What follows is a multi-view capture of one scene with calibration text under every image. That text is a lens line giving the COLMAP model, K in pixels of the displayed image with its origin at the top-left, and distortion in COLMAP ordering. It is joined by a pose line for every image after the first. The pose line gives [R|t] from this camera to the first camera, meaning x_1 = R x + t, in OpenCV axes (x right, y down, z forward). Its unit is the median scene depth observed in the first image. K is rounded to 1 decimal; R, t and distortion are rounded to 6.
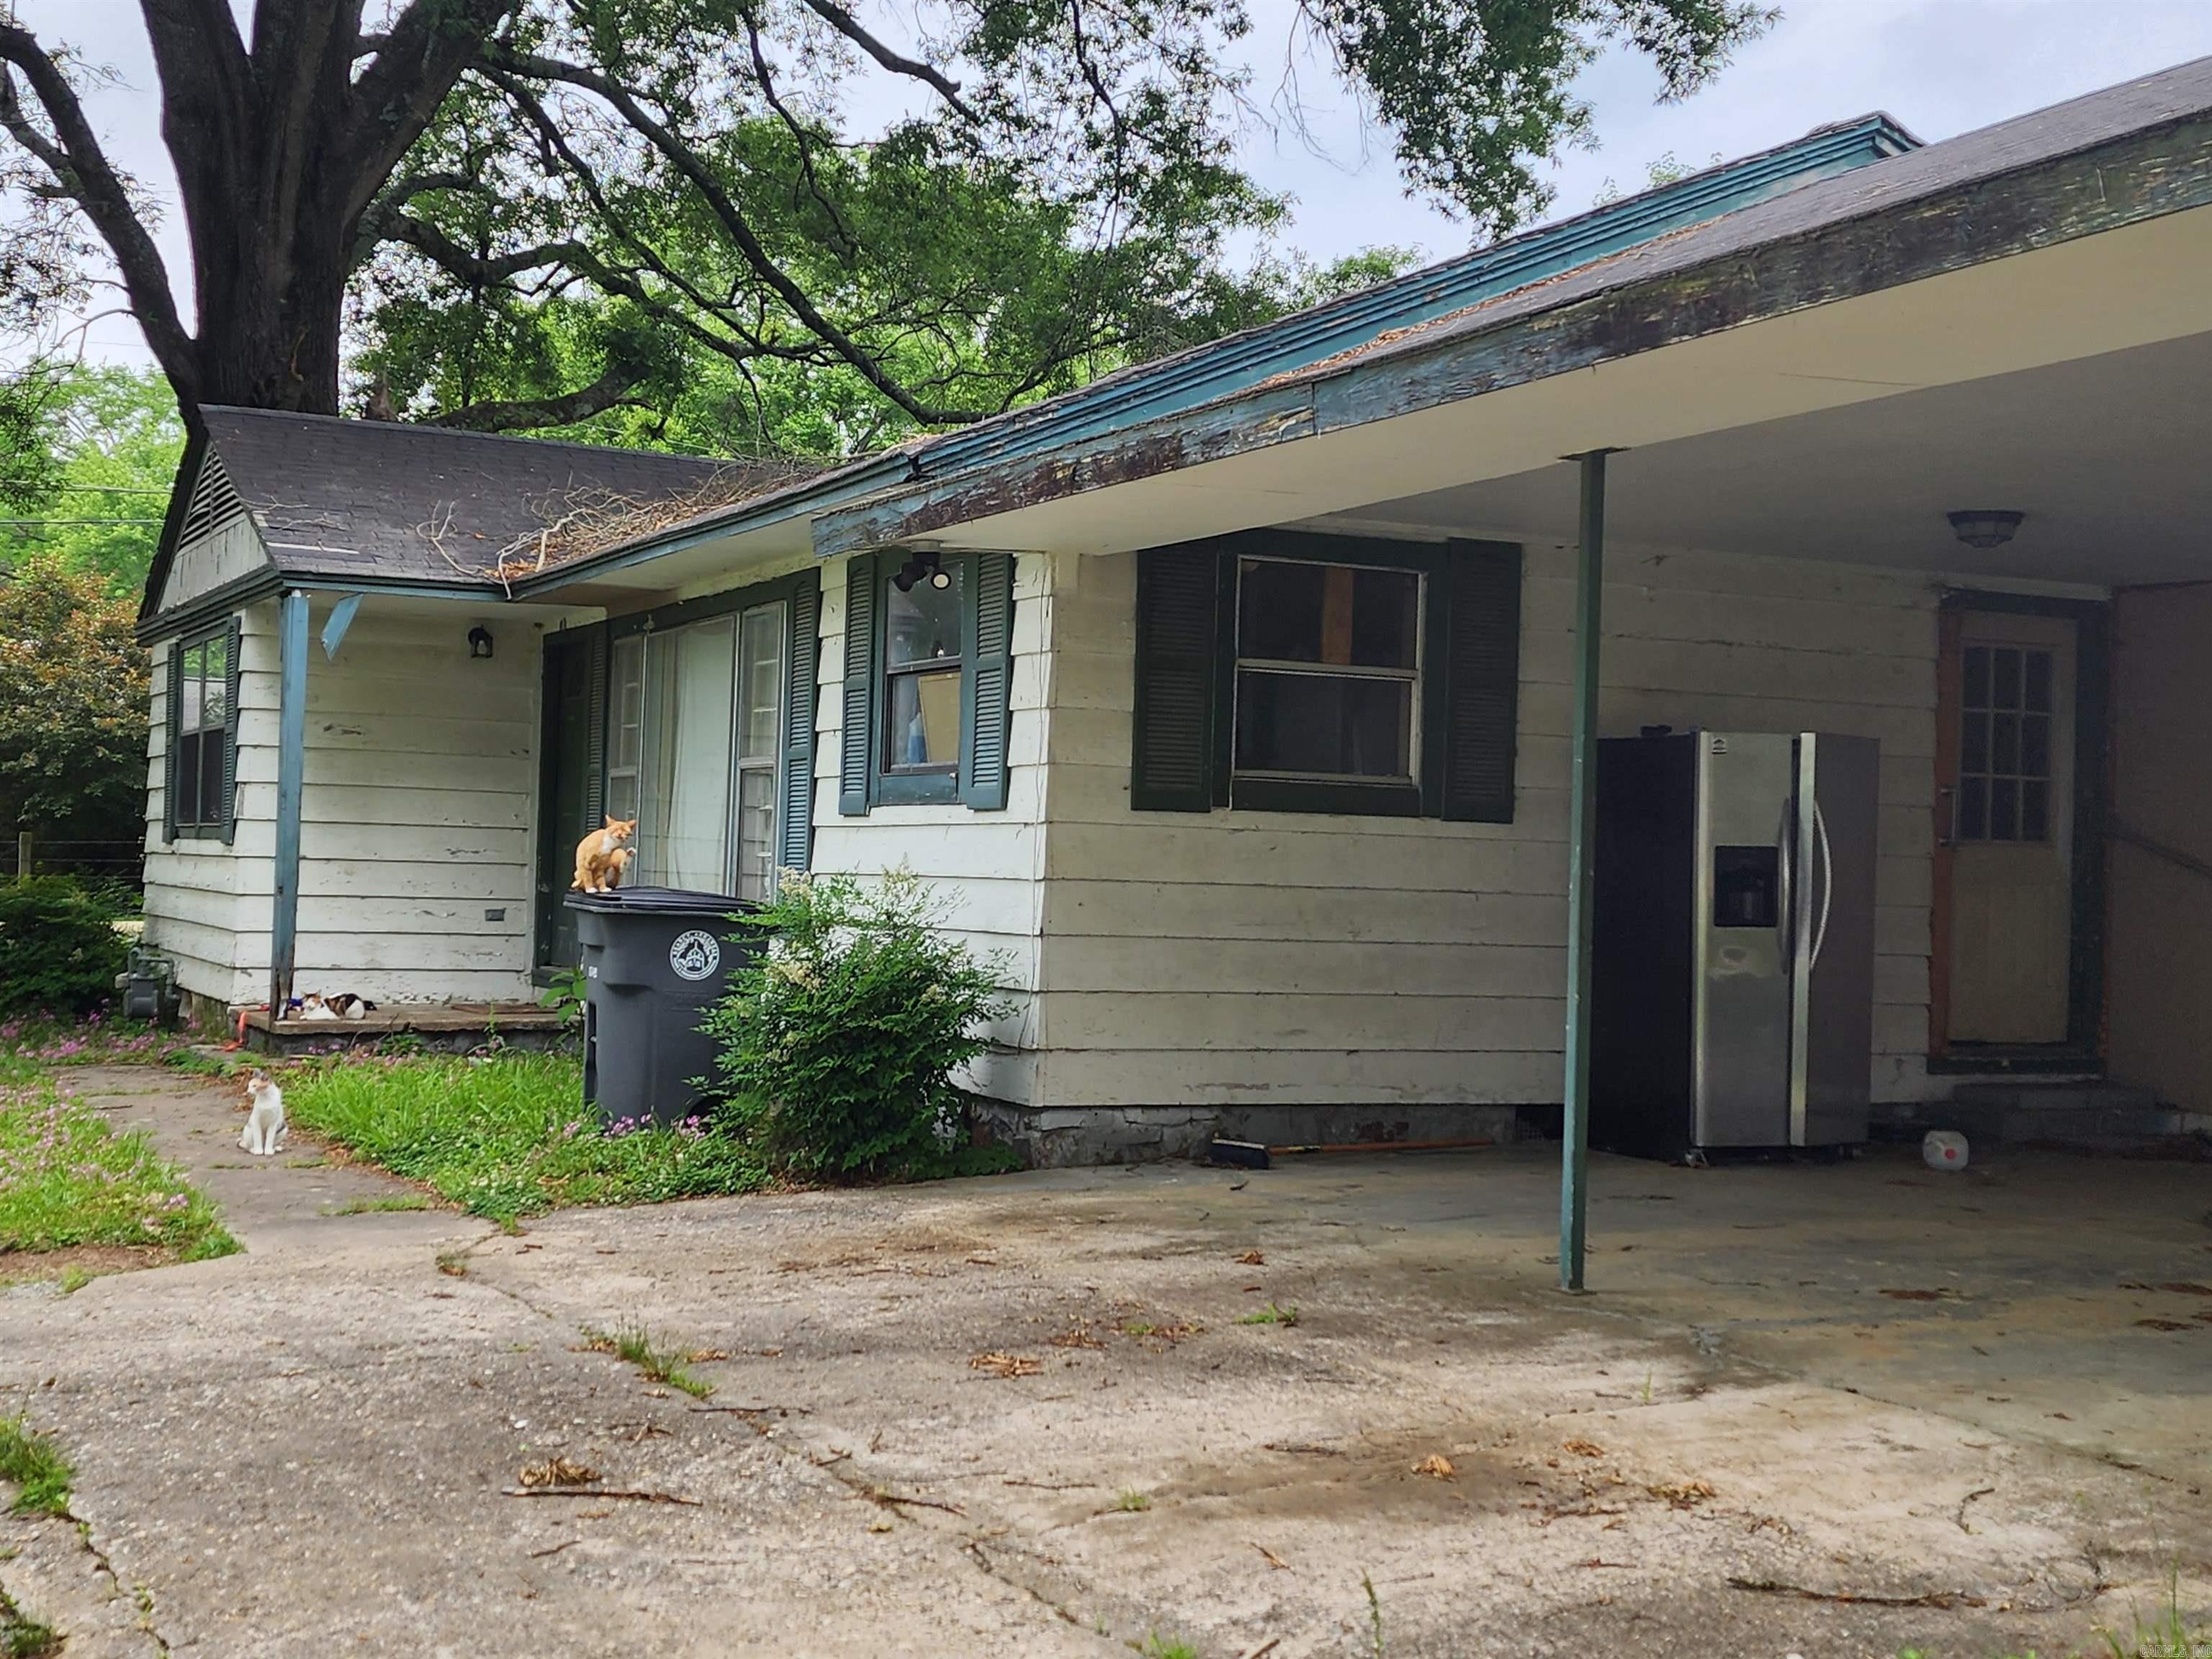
lens RADIAL K [[2782.5, 0, 1092.4], [0, 2782.5, 833.4], [0, 0, 1]] dist [0.213218, -0.508145]
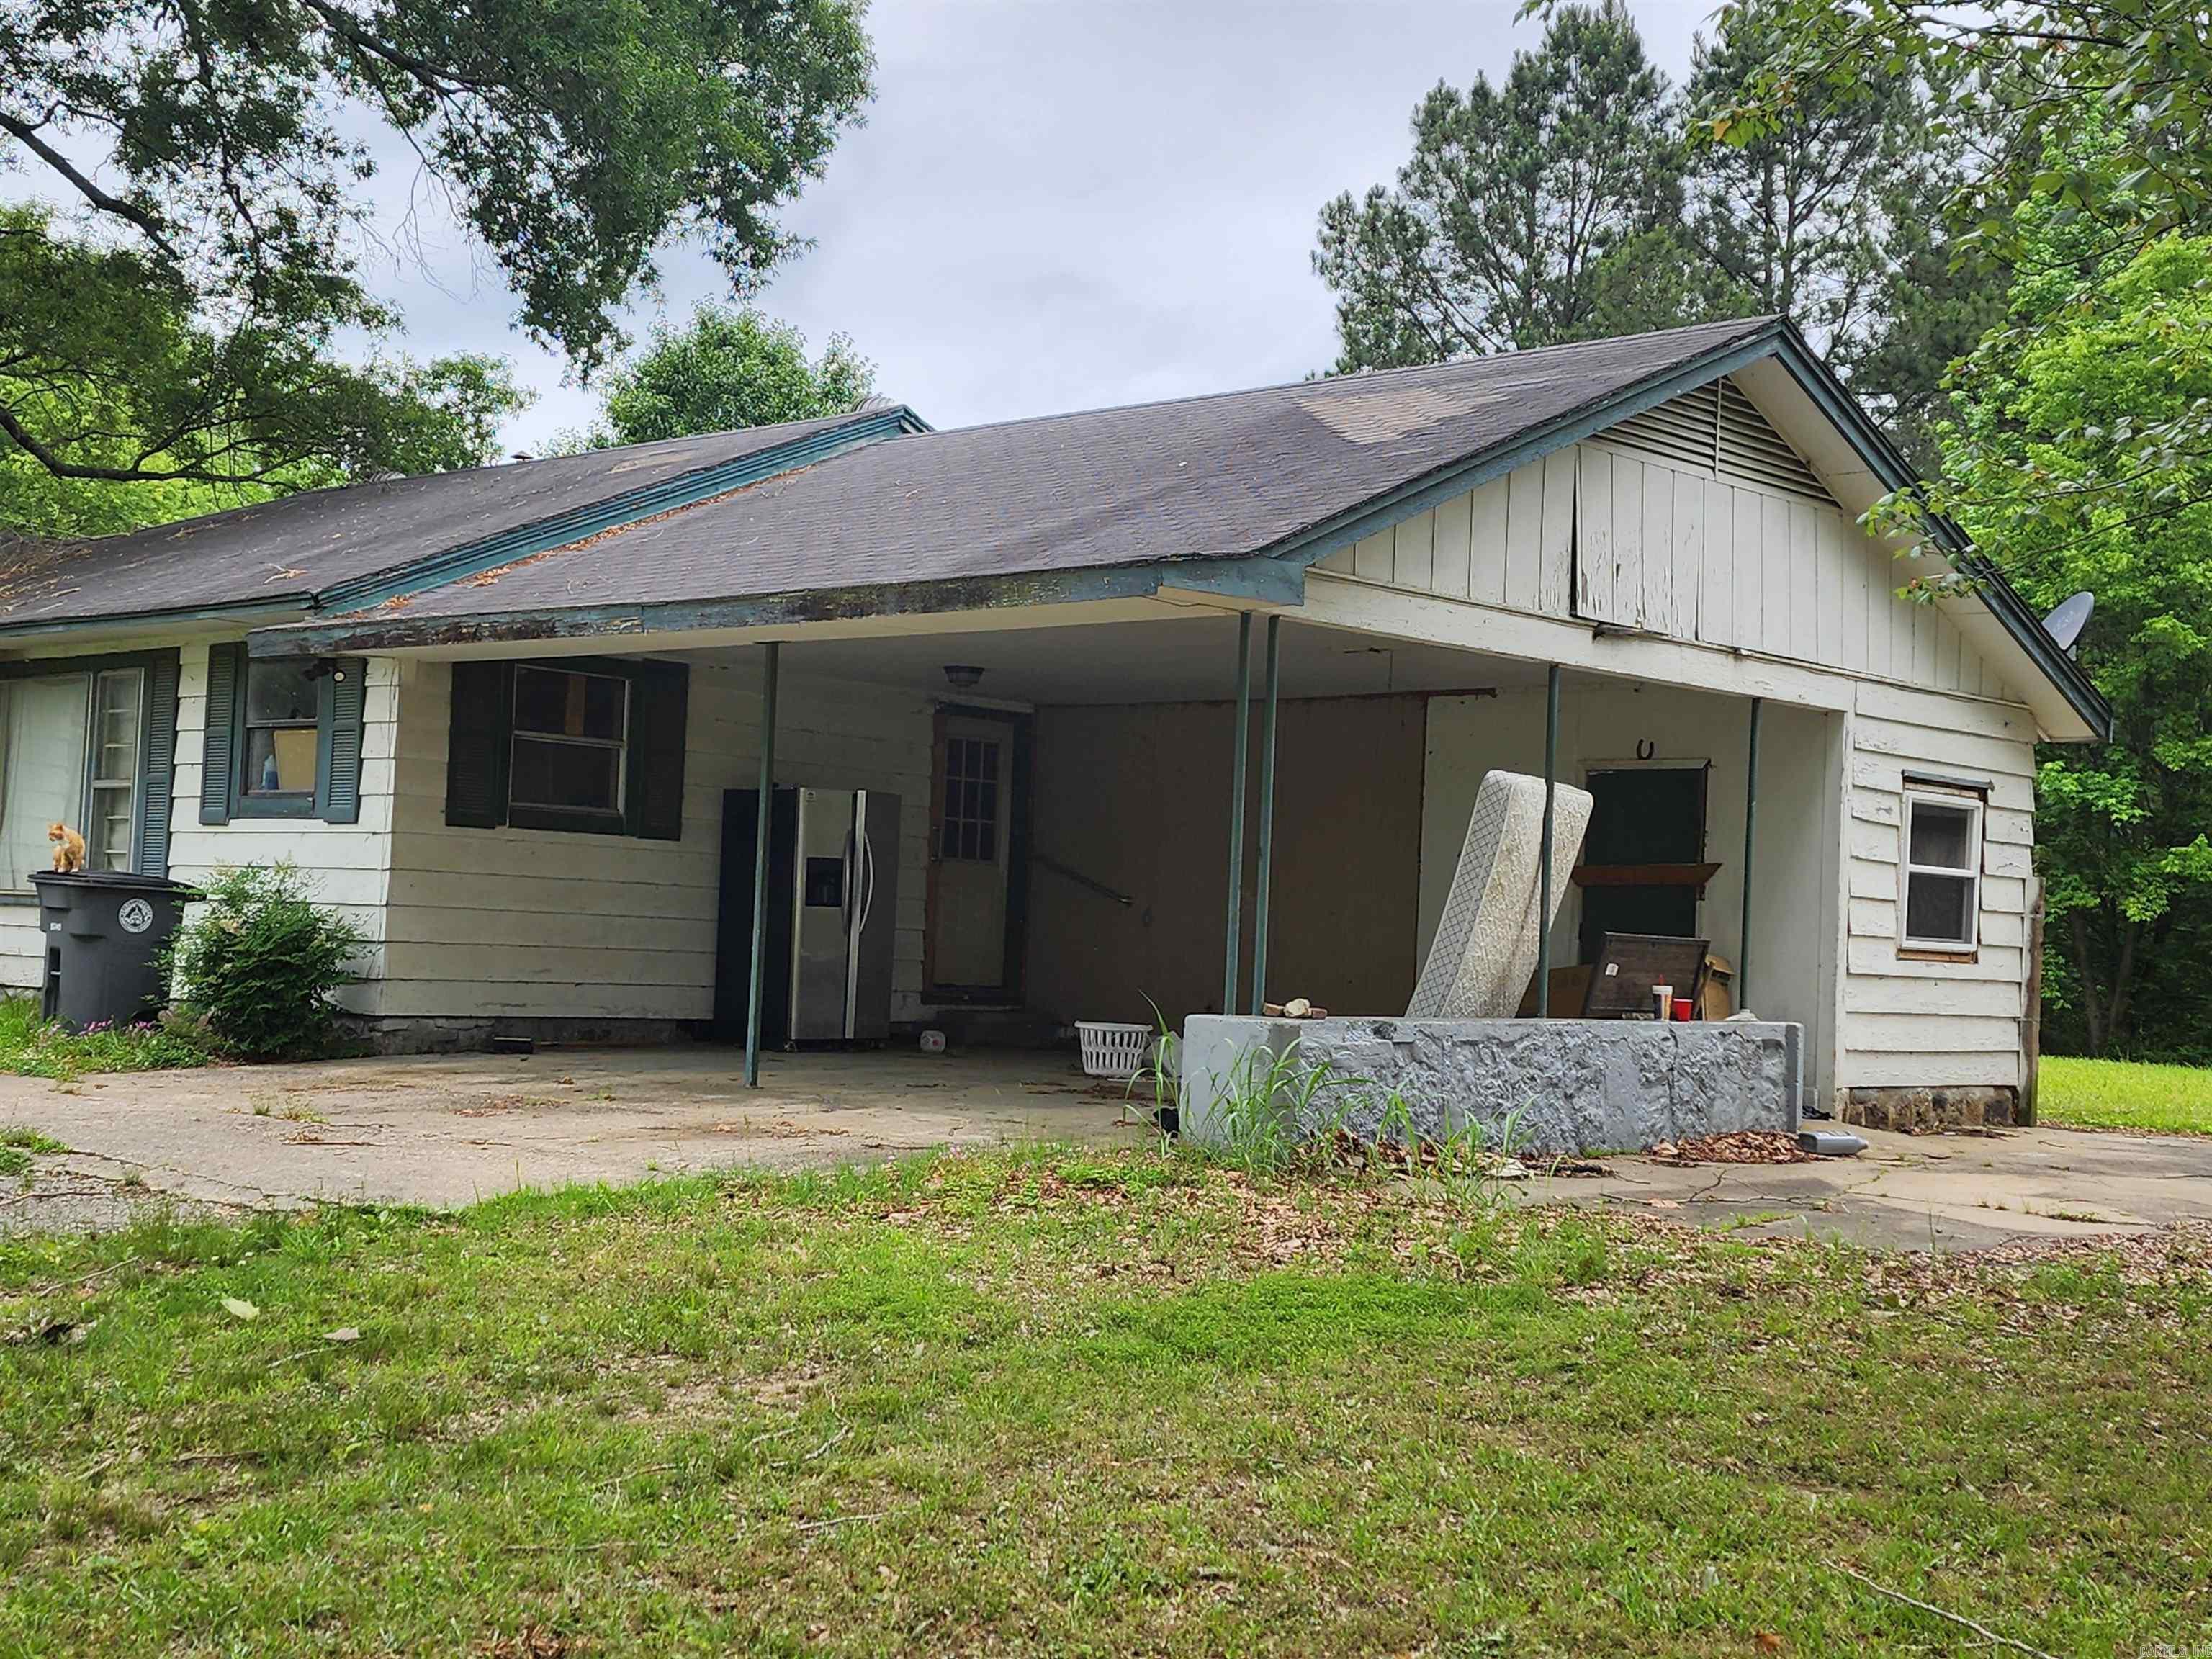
lens RADIAL K [[2782.5, 0, 1092.4], [0, 2782.5, 833.4], [0, 0, 1]] dist [0.213218, -0.508145]
pose [[0.935425, 0.026259, 0.352548, -0.175484], [-0.022733, 0.999642, -0.014139, 0.008507], [-0.352792, 0.005212, 0.935687, -0.520121]]
